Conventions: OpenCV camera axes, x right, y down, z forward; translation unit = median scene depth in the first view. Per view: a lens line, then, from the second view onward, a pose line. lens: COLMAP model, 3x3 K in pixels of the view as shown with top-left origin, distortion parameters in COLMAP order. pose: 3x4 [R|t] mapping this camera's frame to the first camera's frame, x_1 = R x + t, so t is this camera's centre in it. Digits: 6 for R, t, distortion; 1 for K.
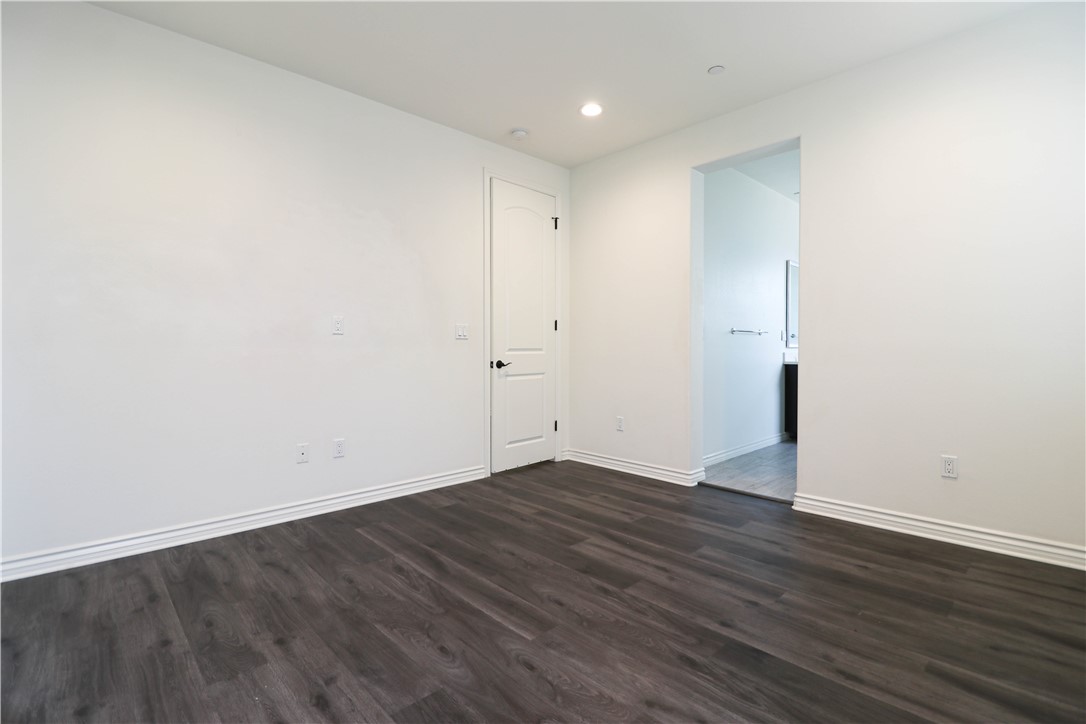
lens RADIAL K [[509.1, 0, 542.9], [0, 509.1, 355.3], [0, 0, 1]] dist [-0.008911, -0.009499]
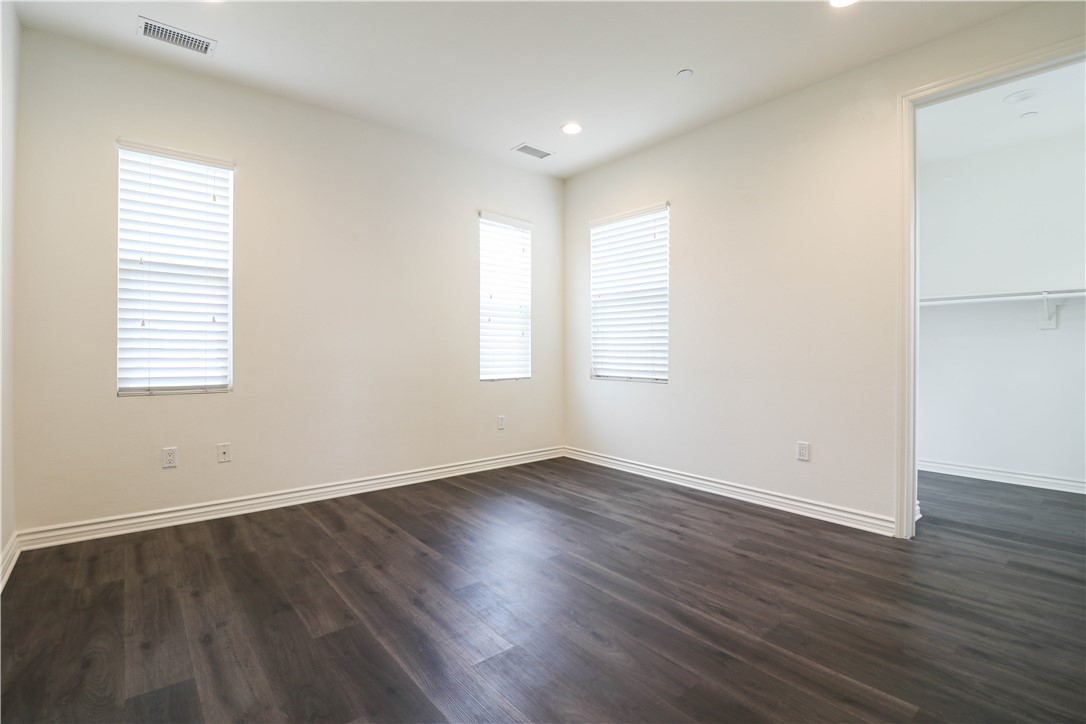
lens RADIAL K [[509.1, 0, 543.5], [0, 509.1, 359.1], [0, 0, 1]] dist [-0.008911, -0.009499]
pose [[-0.998076, -0.003823, 0.061885, -0.034763], [-0.001957, 0.999542, 0.030187, -0.026928], [-0.061972, 0.030008, -0.997627, 2.054291]]
